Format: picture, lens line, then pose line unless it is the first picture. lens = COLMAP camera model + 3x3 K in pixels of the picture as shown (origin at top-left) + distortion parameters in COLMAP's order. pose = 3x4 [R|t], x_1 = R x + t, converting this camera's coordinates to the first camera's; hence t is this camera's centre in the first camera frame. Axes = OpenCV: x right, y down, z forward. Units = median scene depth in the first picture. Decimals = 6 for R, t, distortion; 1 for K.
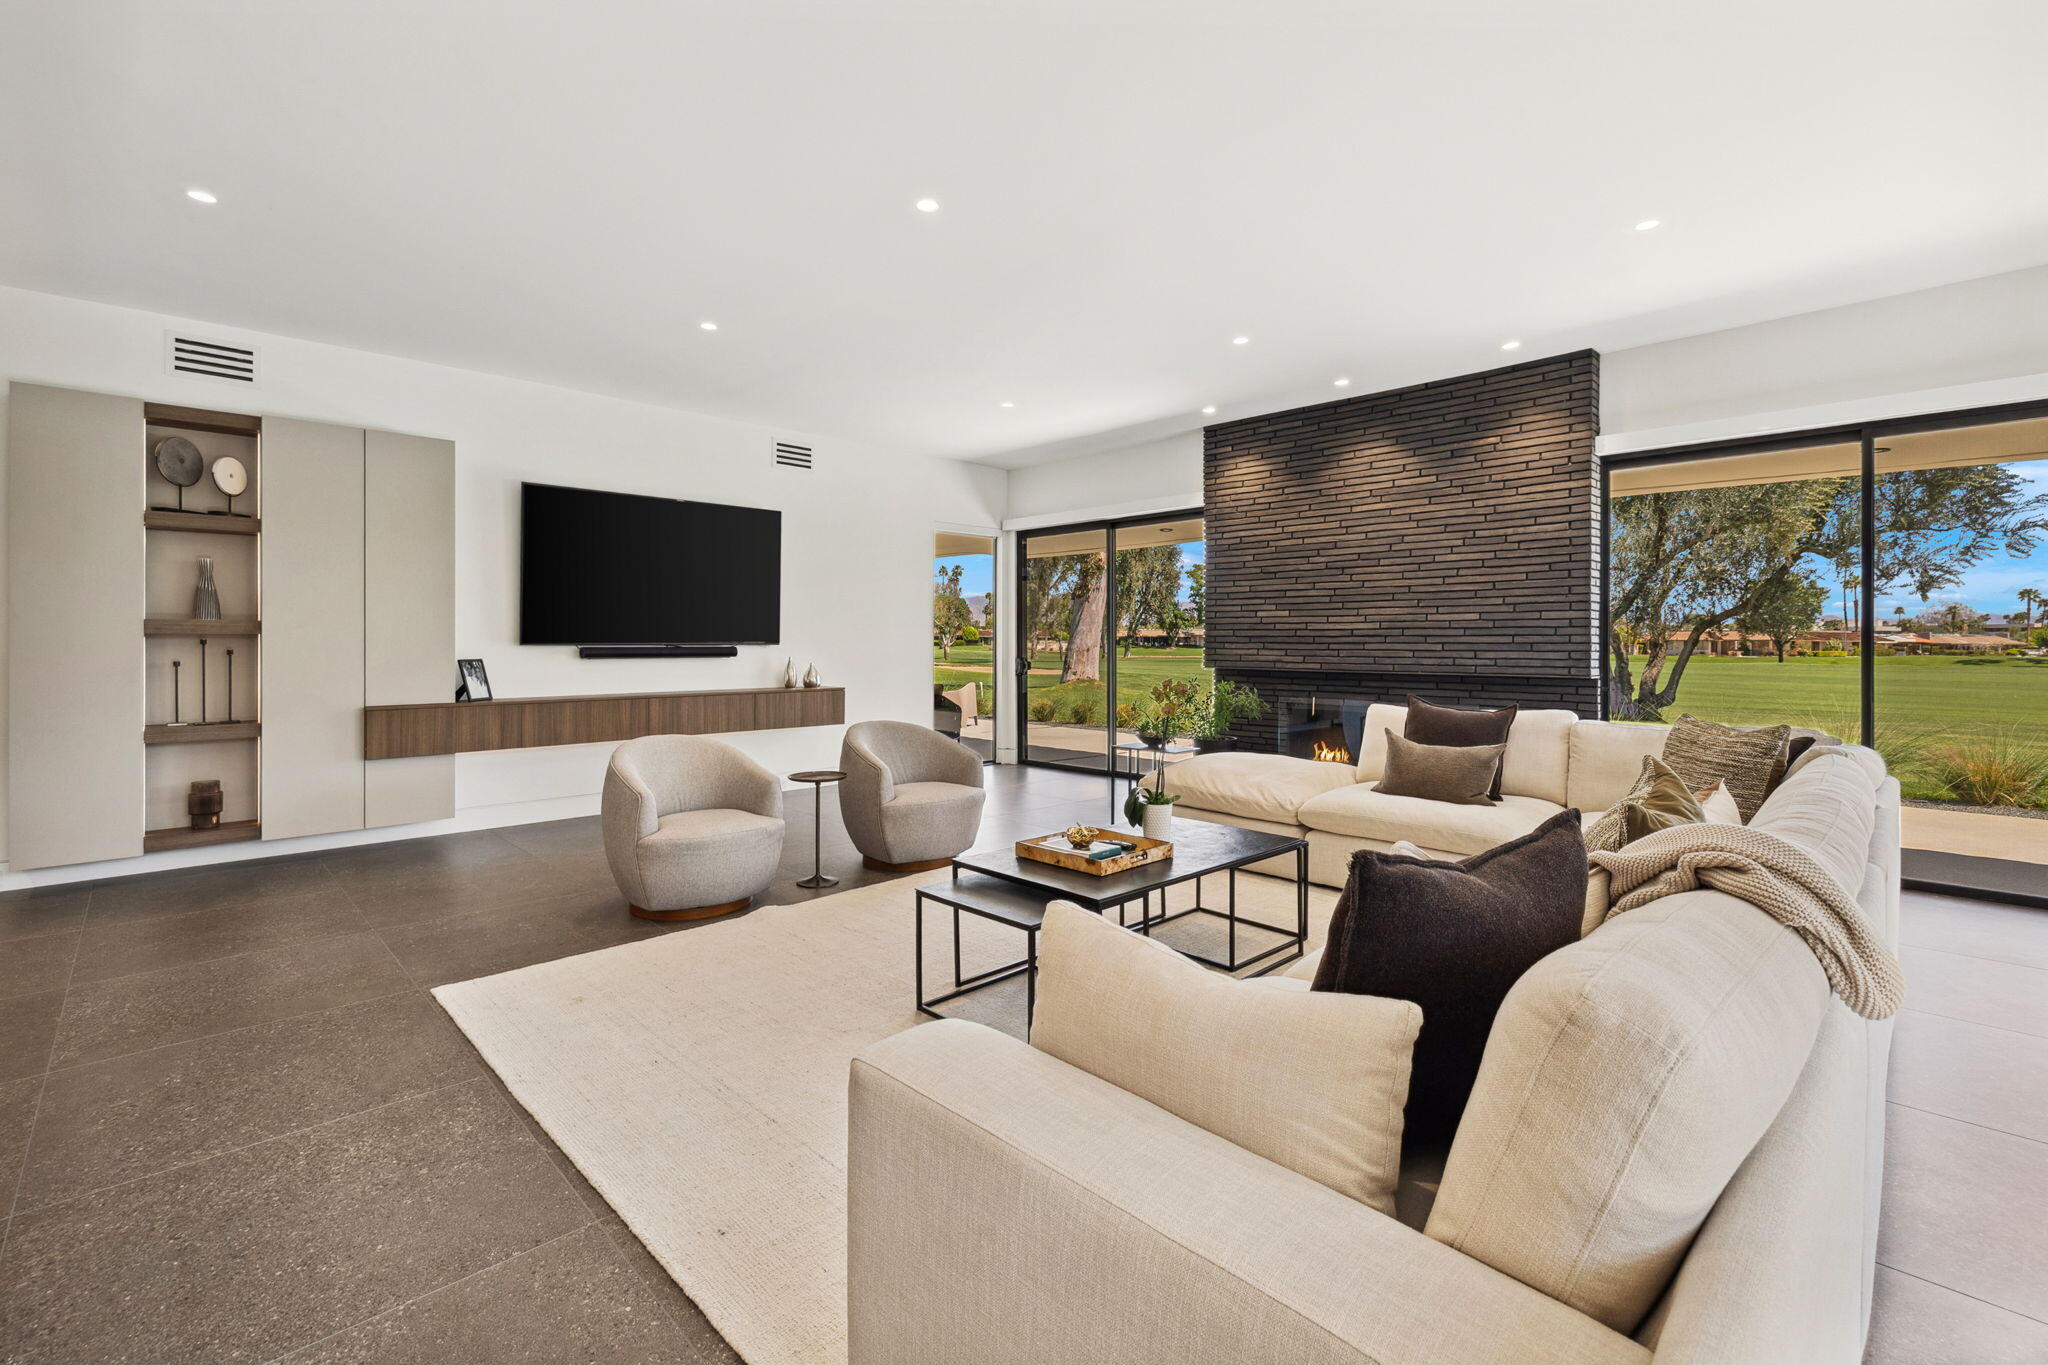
lens RADIAL K [[890.3, 0, 1025.0], [0, 890.3, 651.2], [0, 0, 1]] dist [0.005020, 0.000534]
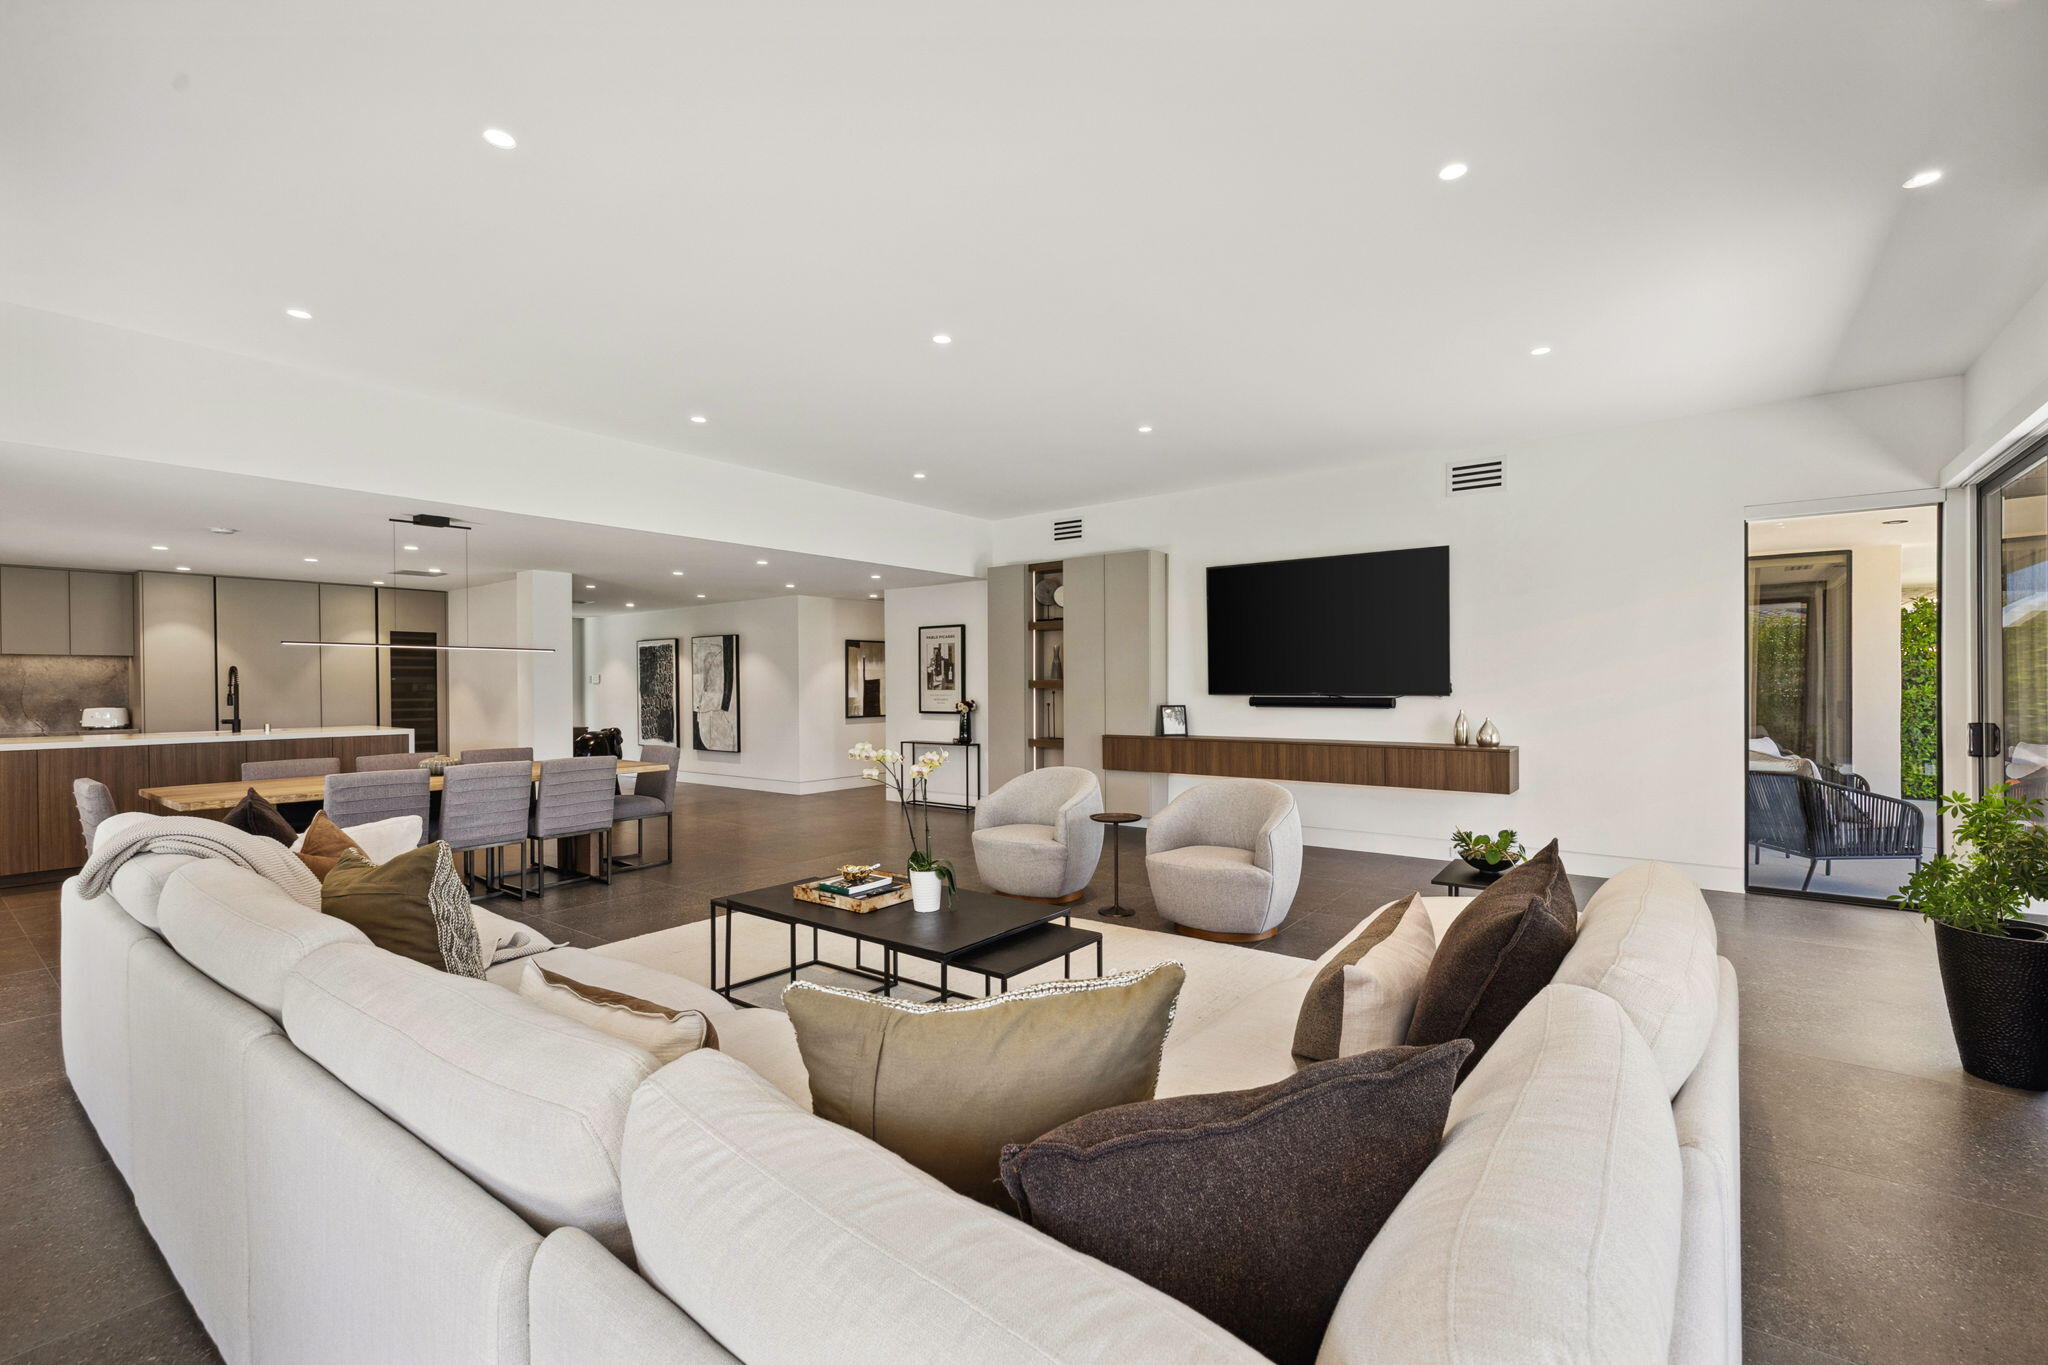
lens RADIAL K [[890.3, 0, 1041.1], [0, 890.3, 694.2], [0, 0, 1]] dist [0.005020, 0.000534]
pose [[0.155872, 0.010035, -0.987726, 0.673586], [-0.004577, 0.999945, 0.009437, -0.019242], [0.987767, 0.003050, 0.155910, 0.576414]]
